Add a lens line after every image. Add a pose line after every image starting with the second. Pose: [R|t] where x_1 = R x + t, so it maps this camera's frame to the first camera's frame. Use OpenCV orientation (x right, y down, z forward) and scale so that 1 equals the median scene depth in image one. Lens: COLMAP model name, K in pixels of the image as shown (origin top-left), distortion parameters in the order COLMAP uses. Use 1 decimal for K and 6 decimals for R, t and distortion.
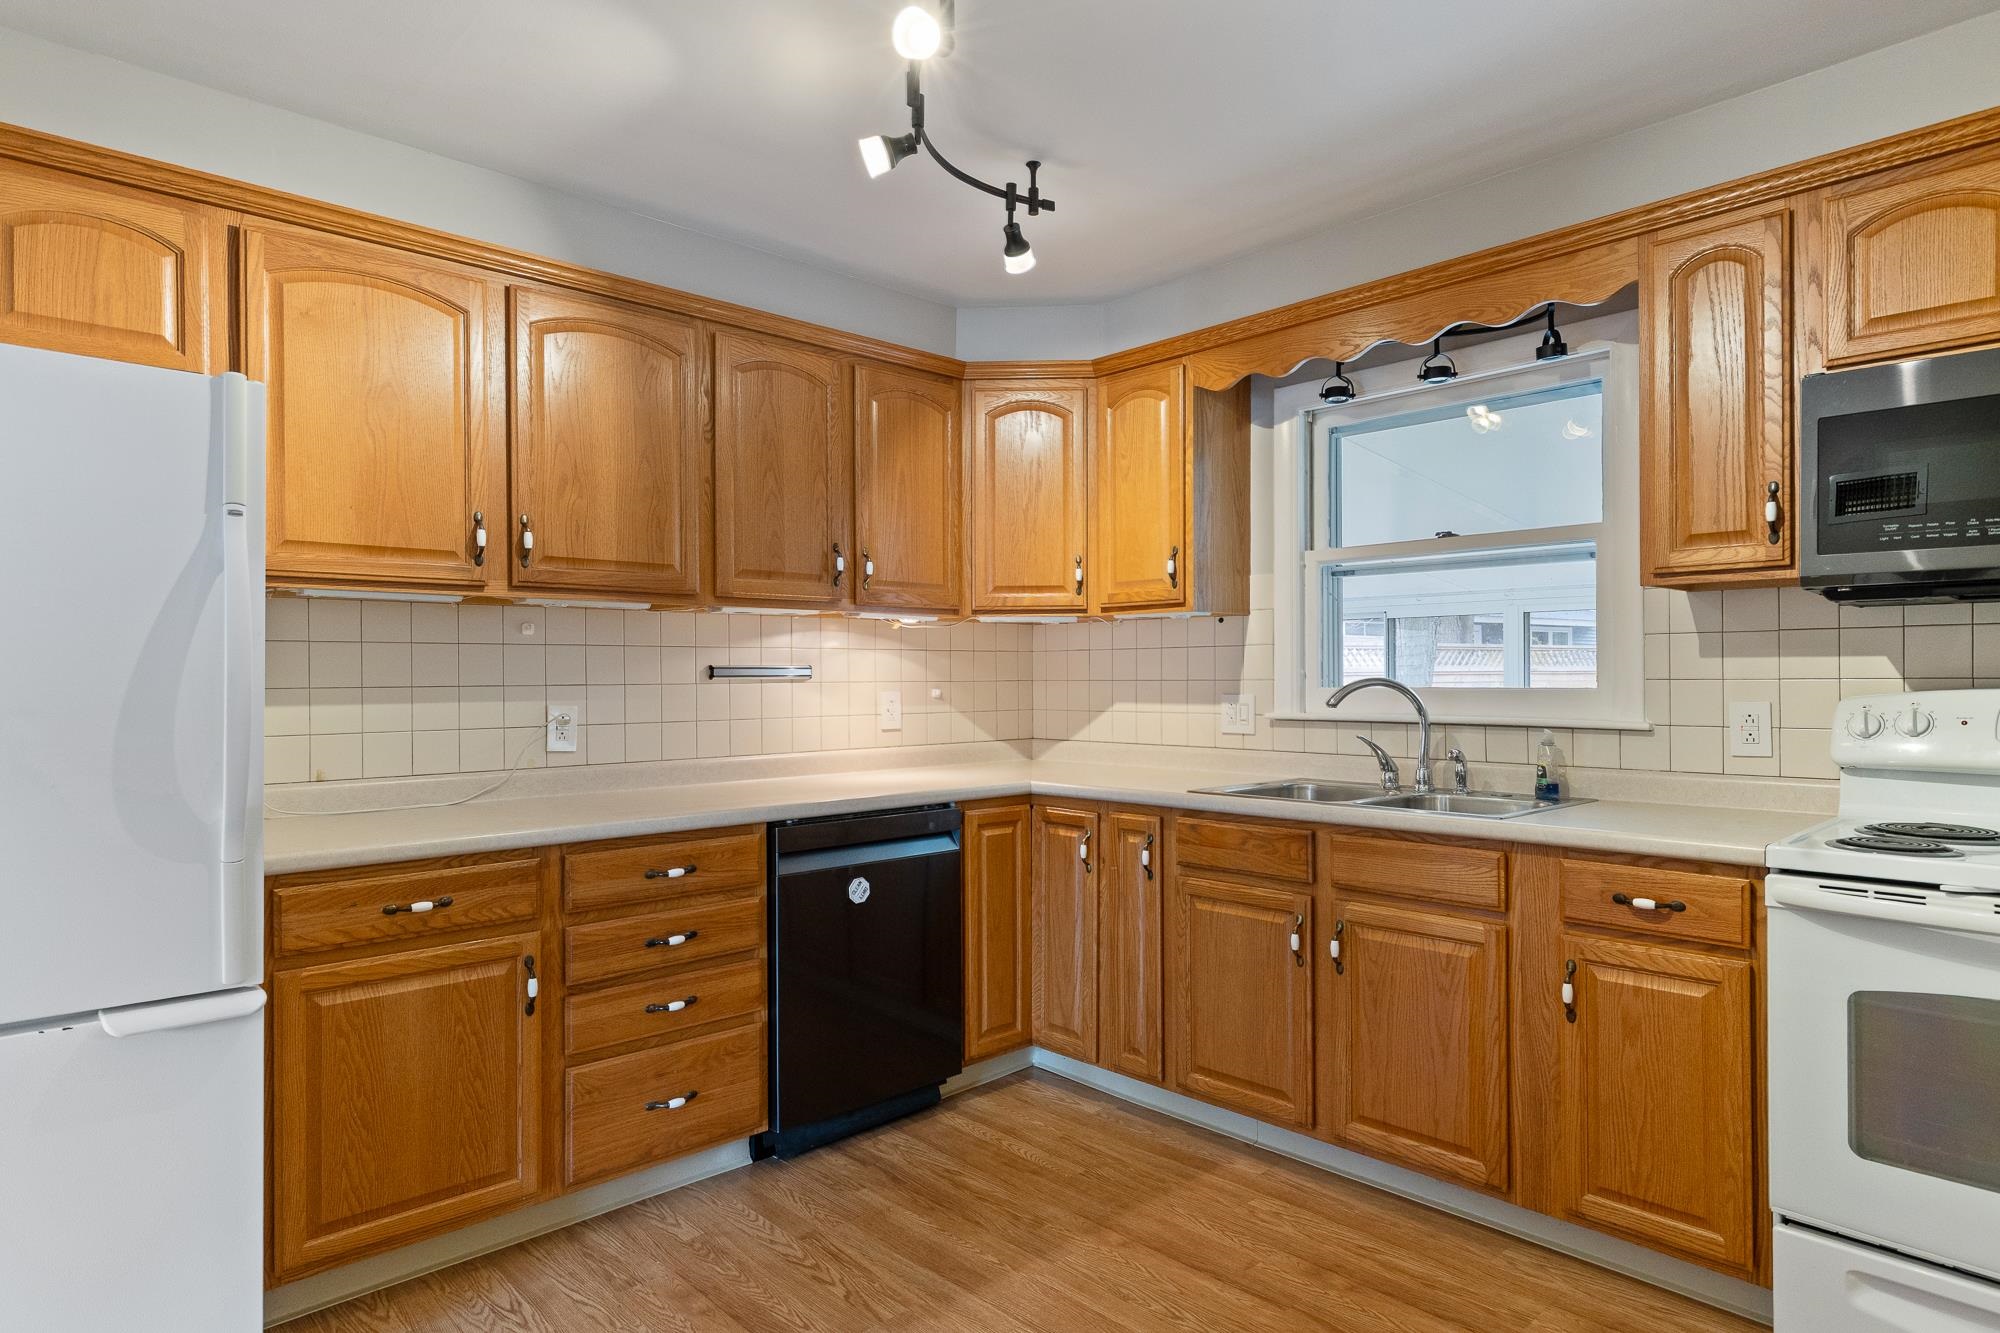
lens RADIAL K [[1146.8, 0, 999.7], [0, 1146.8, 668.1], [0, 0, 1]] dist [0.002789, 0.000545]
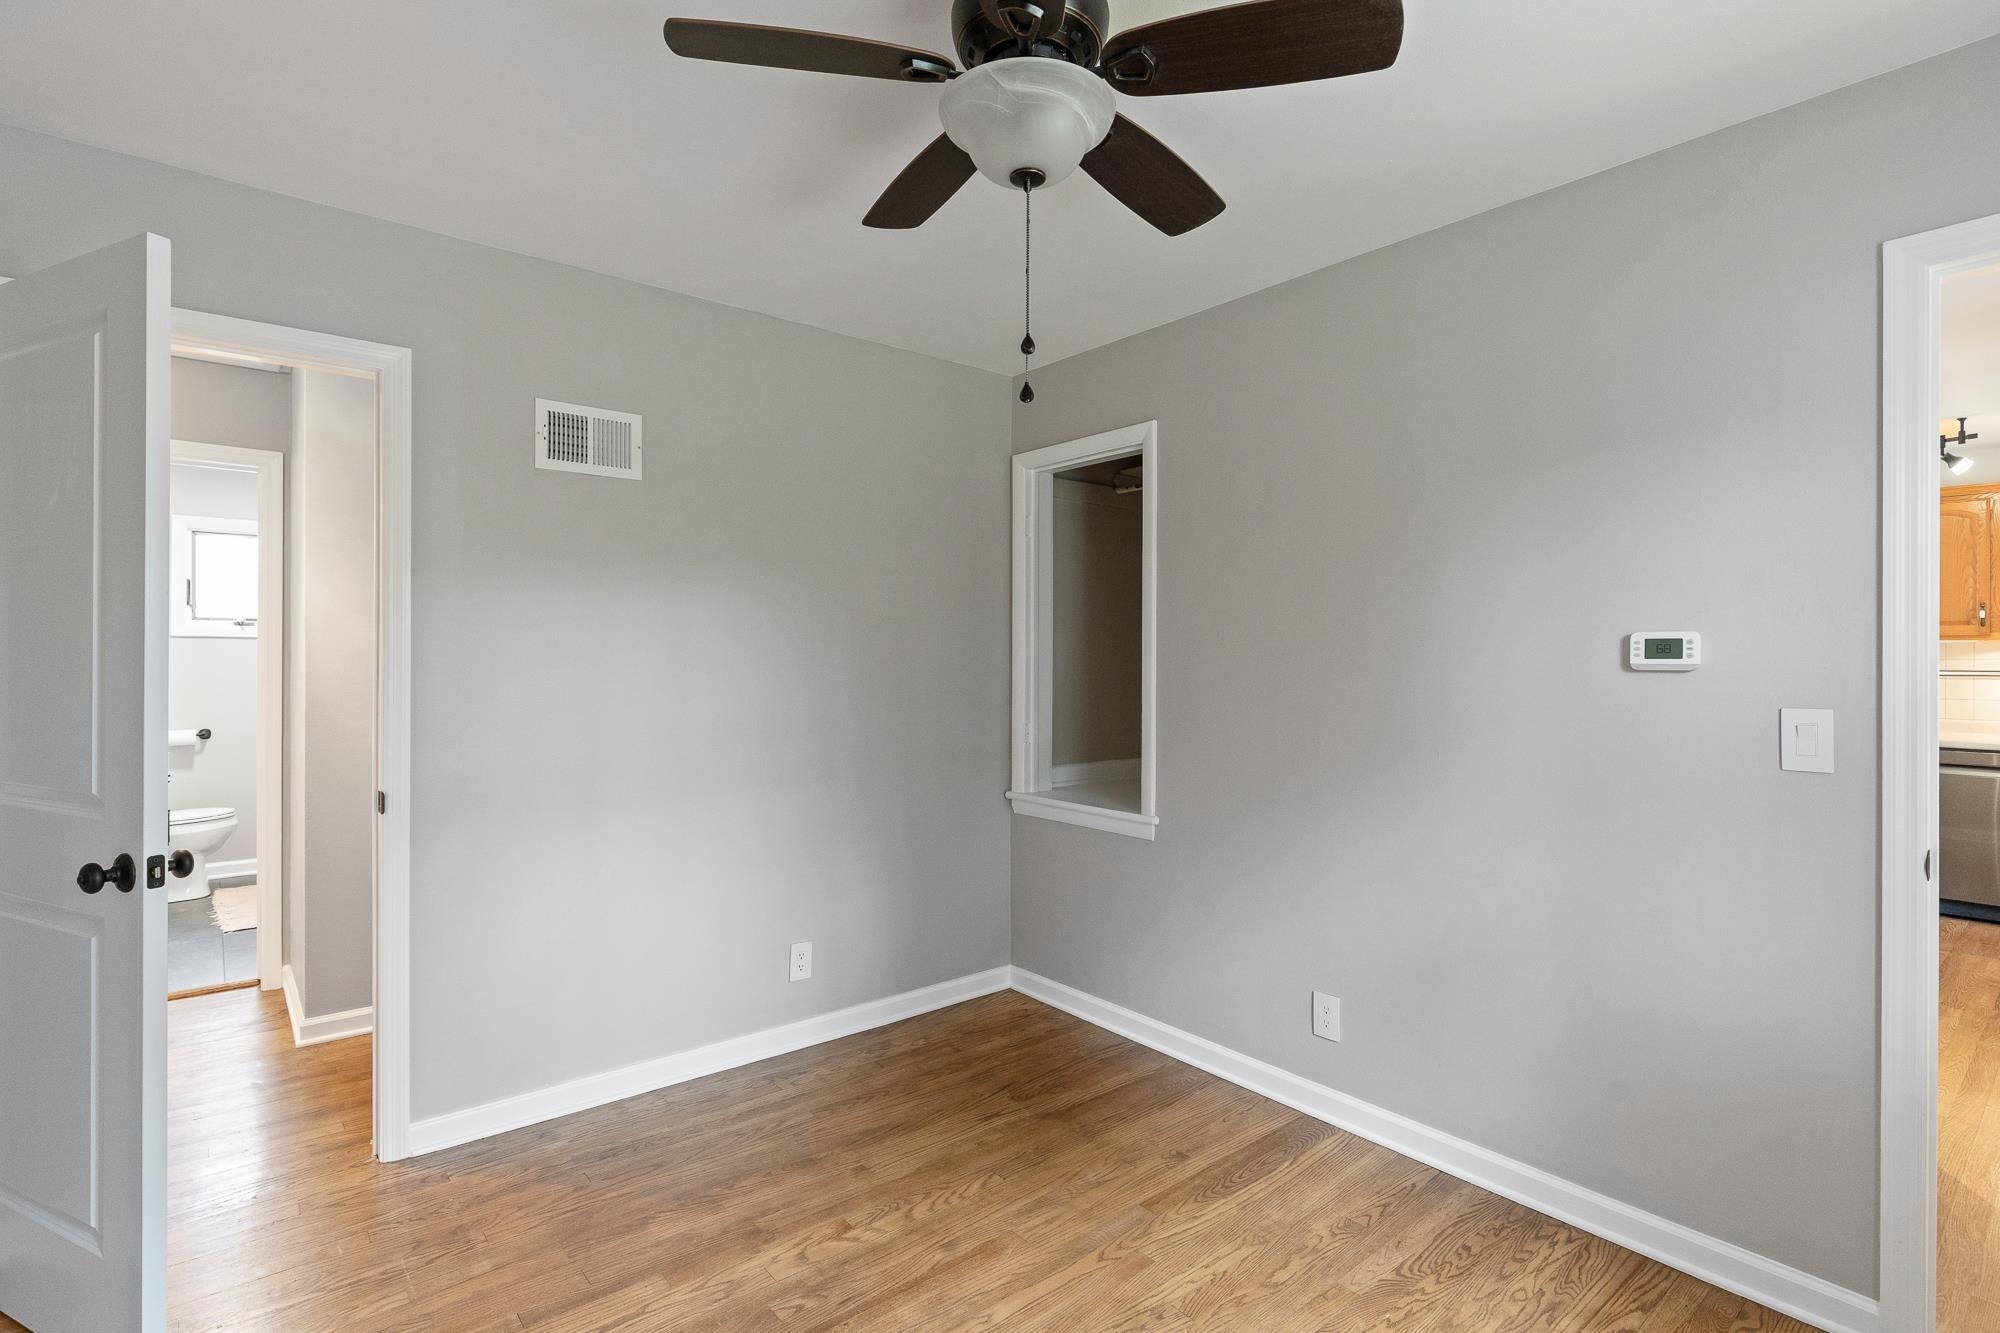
lens RADIAL K [[955.6, 0, 995.4], [0, 955.6, 665.8], [0, 0, 1]] dist [0.001684, 0.000311]
pose [[-0.071500, 0.010546, -0.997385, 1.753342], [-0.002901, 0.999938, 0.010781, -0.025714], [0.997436, 0.003664, -0.071465, -0.528252]]
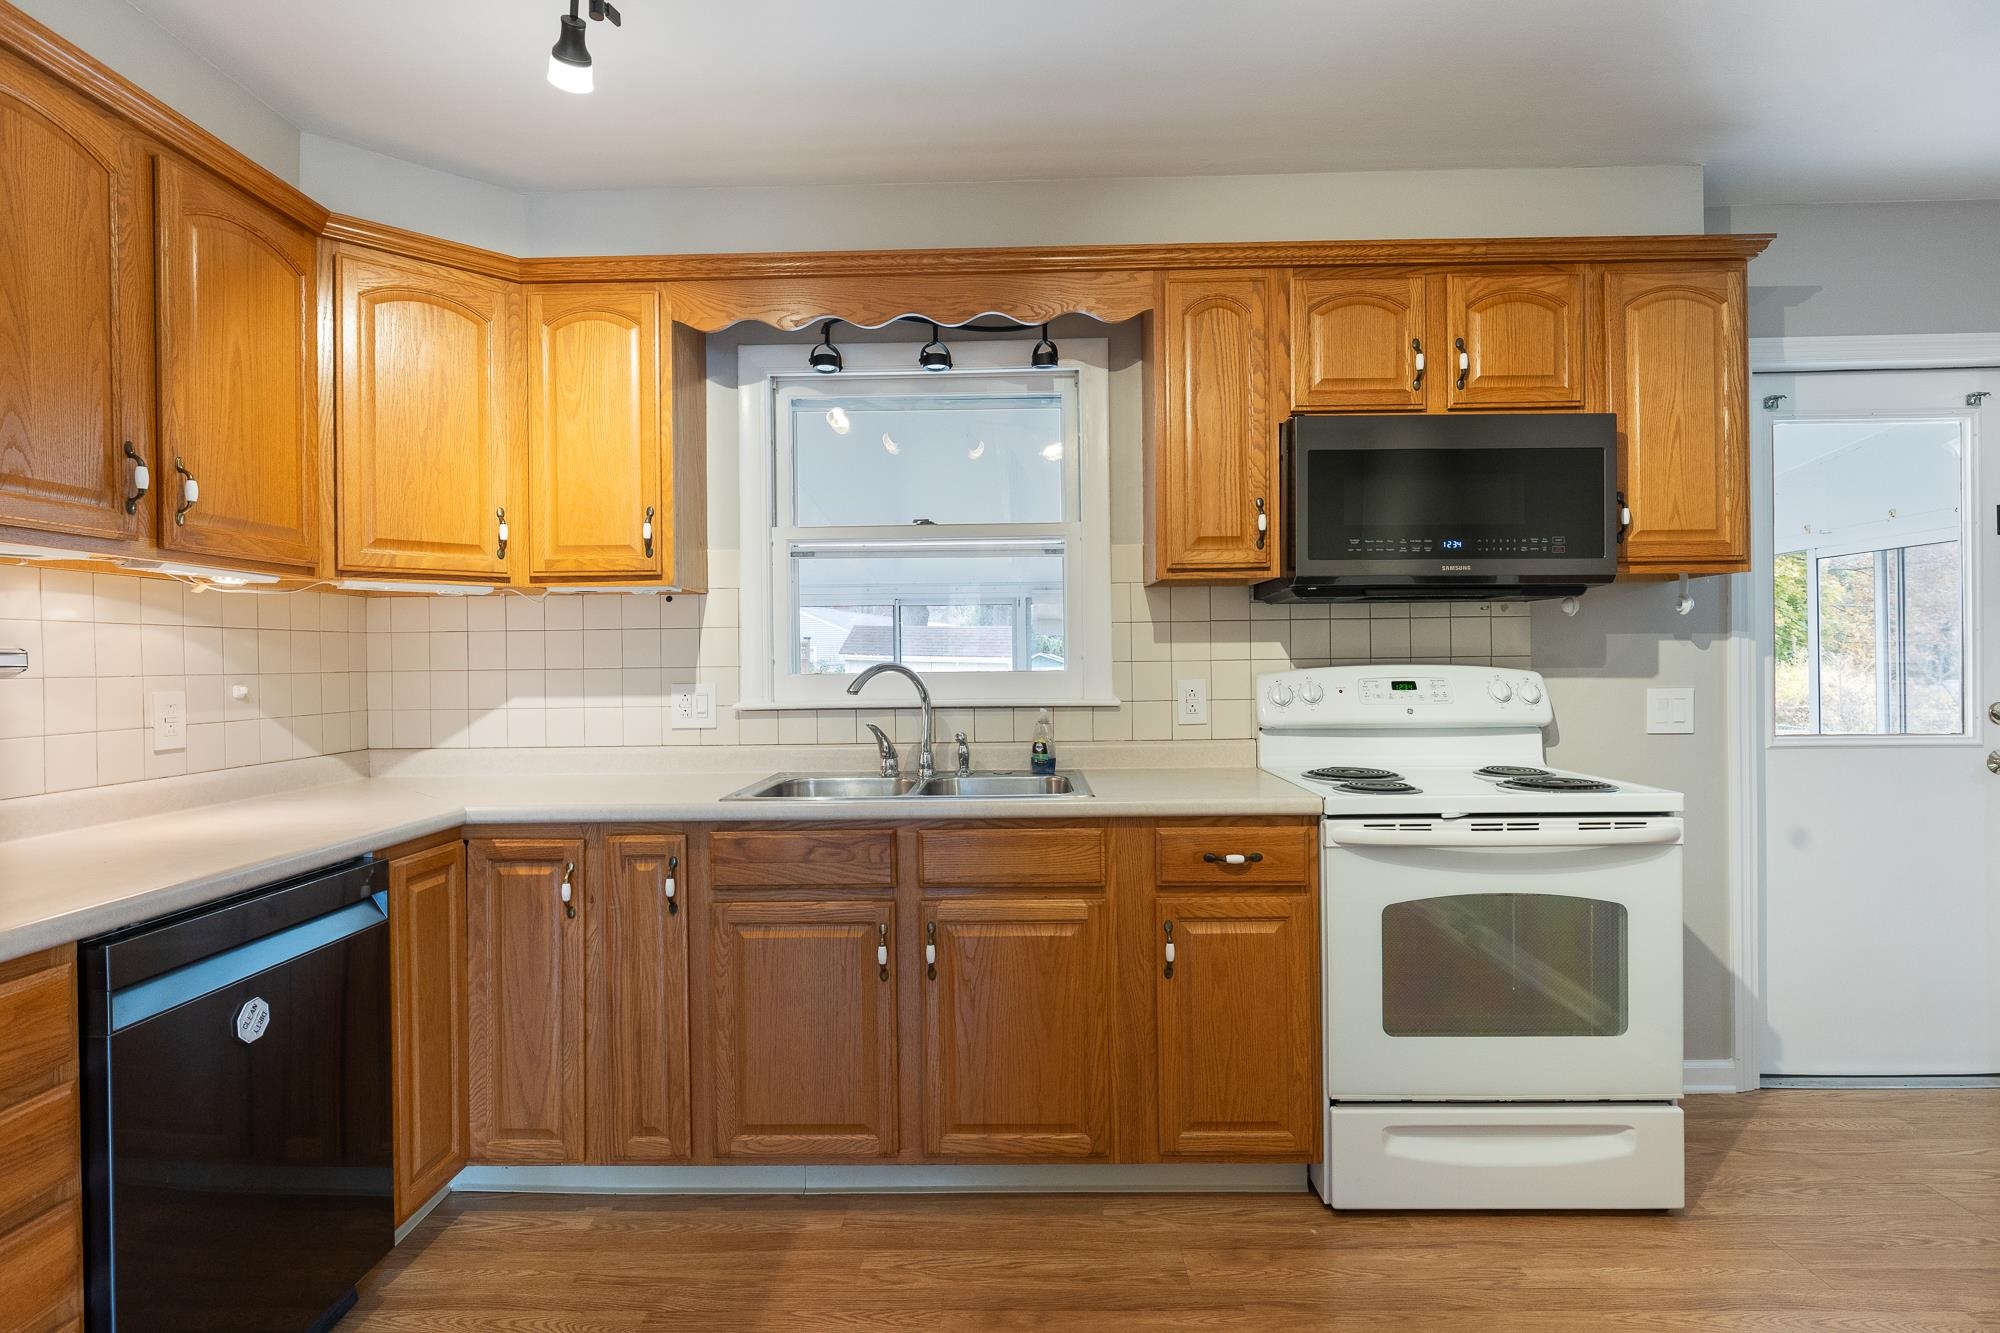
lens RADIAL K [[1019.7, 0, 998.2], [0, 1019.7, 661.1], [0, 0, 1]] dist [-0.000709, -0.001166]
pose [[0.696043, -0.004336, 0.717987, -0.248061], [0.003981, 0.999990, 0.002179, 0.006183], [-0.717989, 0.001342, 0.696053, 0.368640]]
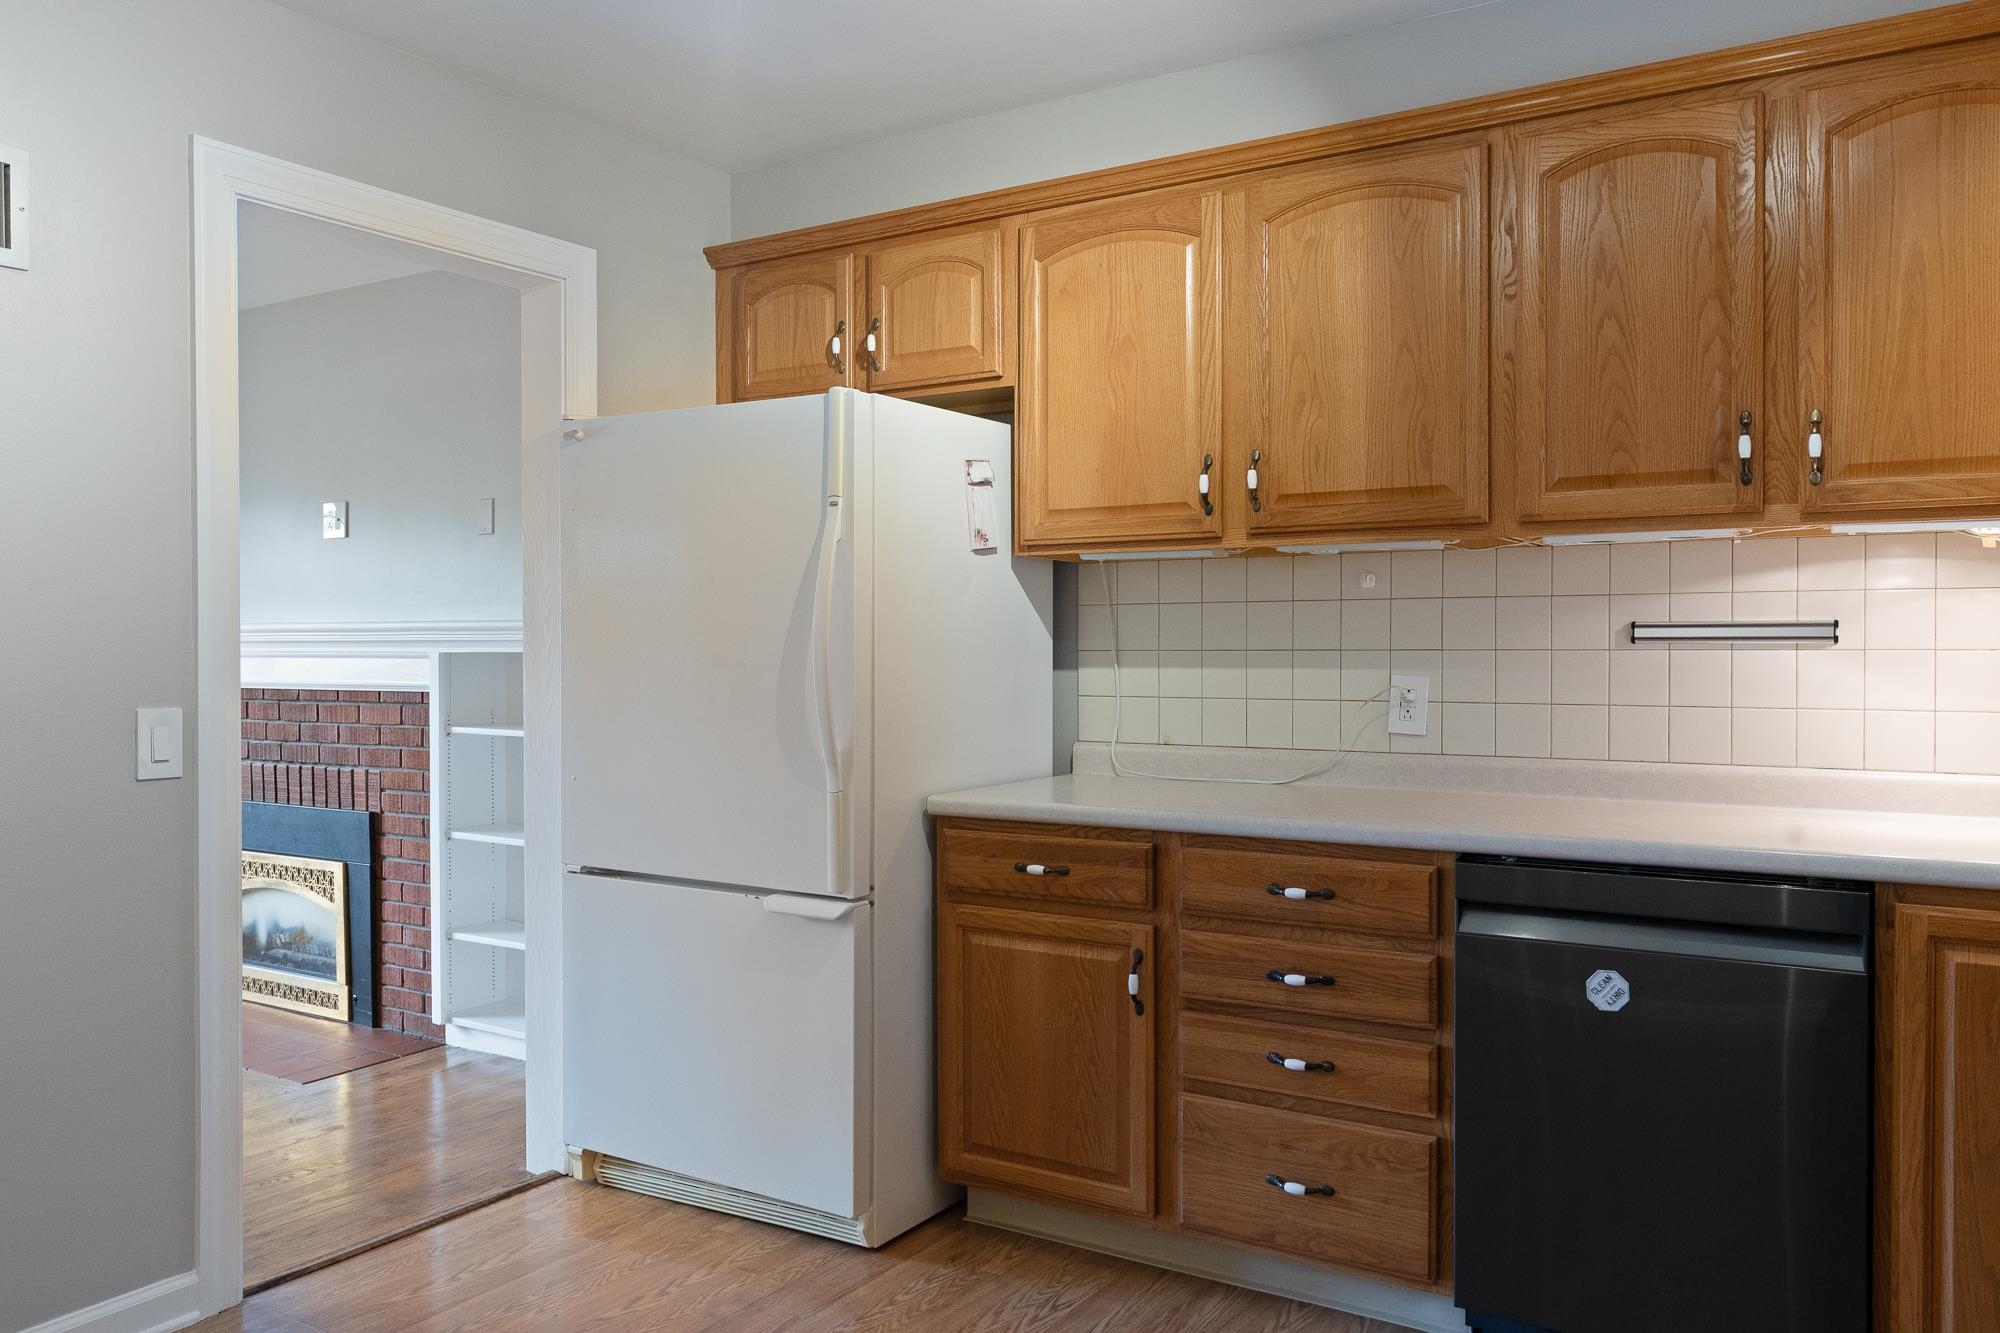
lens RADIAL K [[1484.0, 0, 1002.1], [0, 1484.0, 662.2], [0, 0, 1]] dist [0.004132, 0.006204]
pose [[0.249953, 0.015414, -0.968135, 0.593310], [0.006801, 0.999821, 0.017674, 0.003530], [0.968234, -0.011002, 0.249803, 0.524324]]
